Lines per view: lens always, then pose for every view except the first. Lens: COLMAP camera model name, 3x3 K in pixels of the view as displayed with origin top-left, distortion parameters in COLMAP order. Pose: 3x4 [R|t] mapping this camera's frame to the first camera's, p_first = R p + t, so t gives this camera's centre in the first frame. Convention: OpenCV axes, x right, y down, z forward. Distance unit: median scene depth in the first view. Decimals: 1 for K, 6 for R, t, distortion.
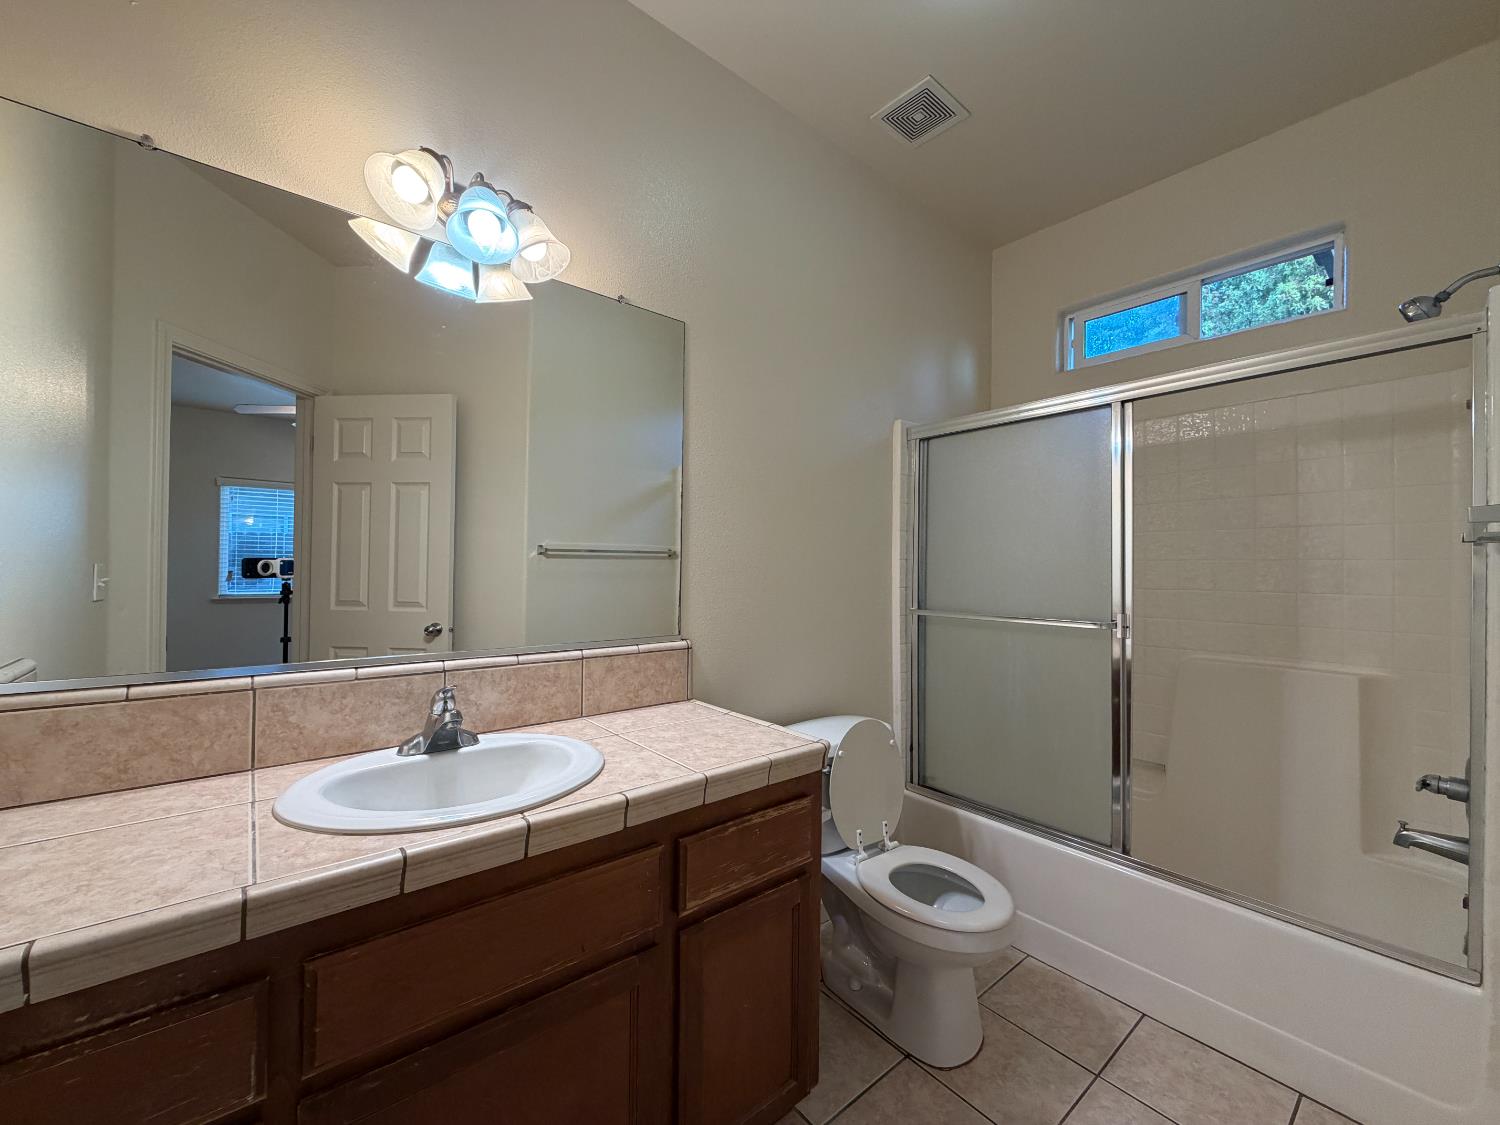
lens RADIAL K [[597.2, 0, 748.4], [0, 597.2, 564.4], [0, 0, 1]] dist [0.003248, 0.000429]
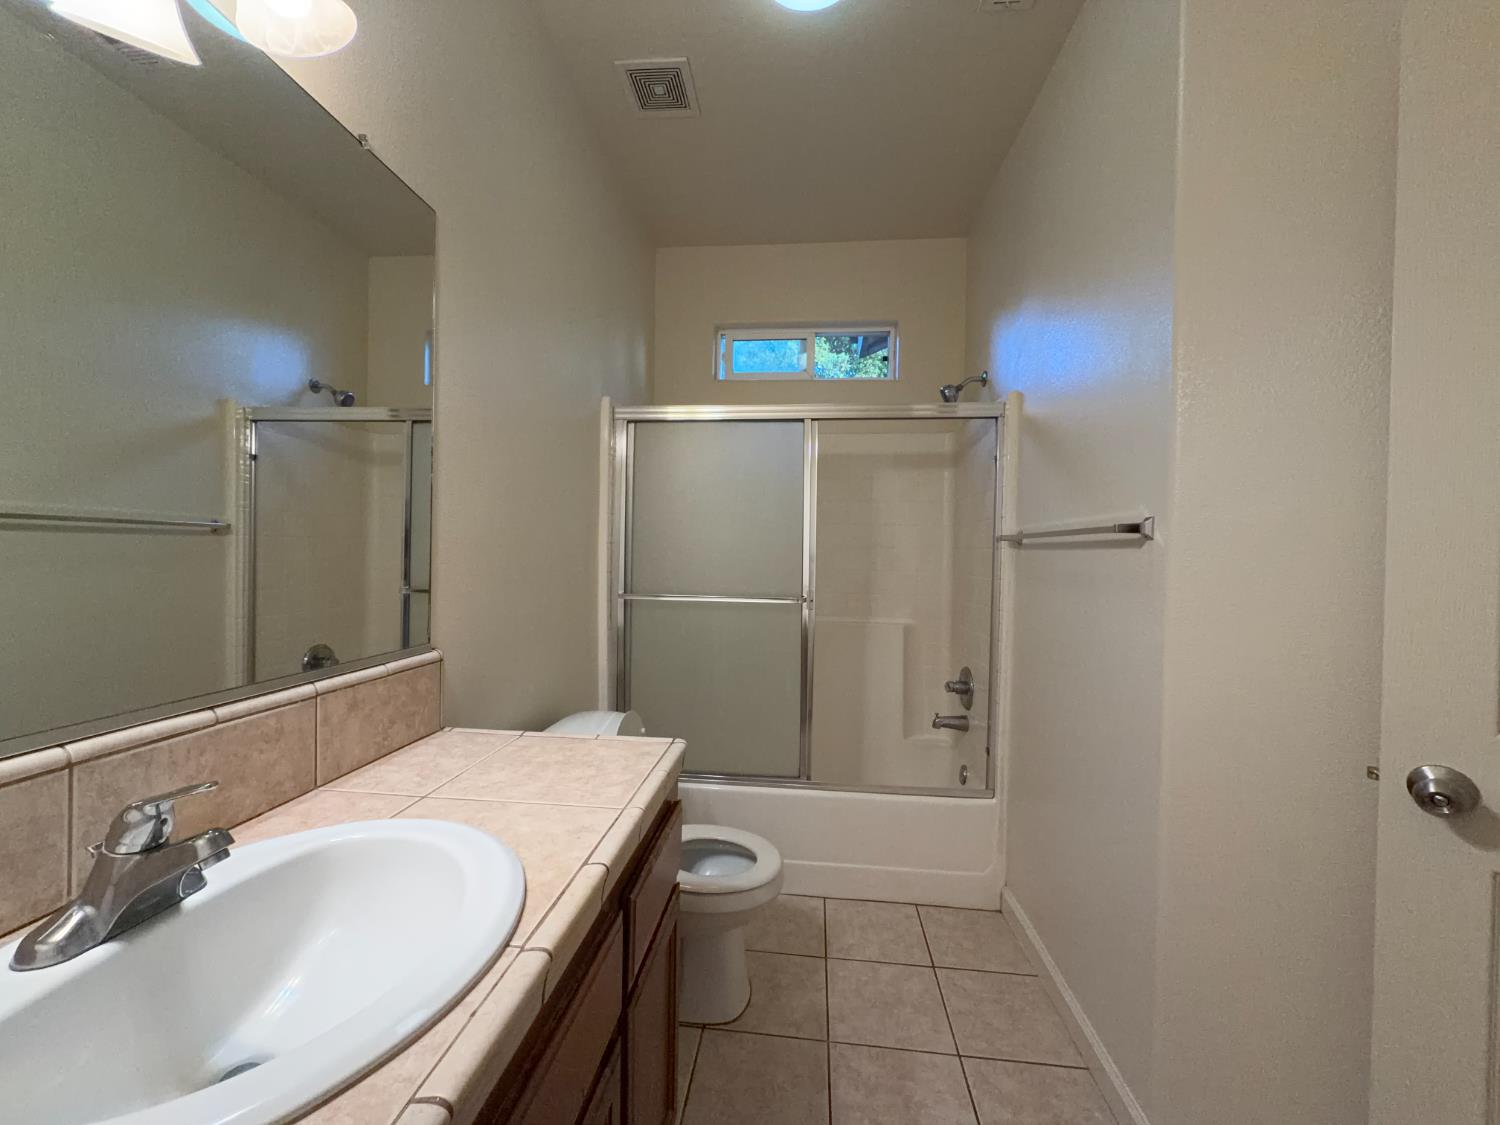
lens RADIAL K [[594.7, 0, 748.9], [0, 594.7, 564.5], [0, 0, 1]] dist [0.000783, 0.000384]
pose [[0.716231, -0.009580, 0.697798, -0.373695], [-0.013283, 0.999537, 0.027356, -0.003831], [-0.697737, -0.028863, 0.715772, 0.227703]]
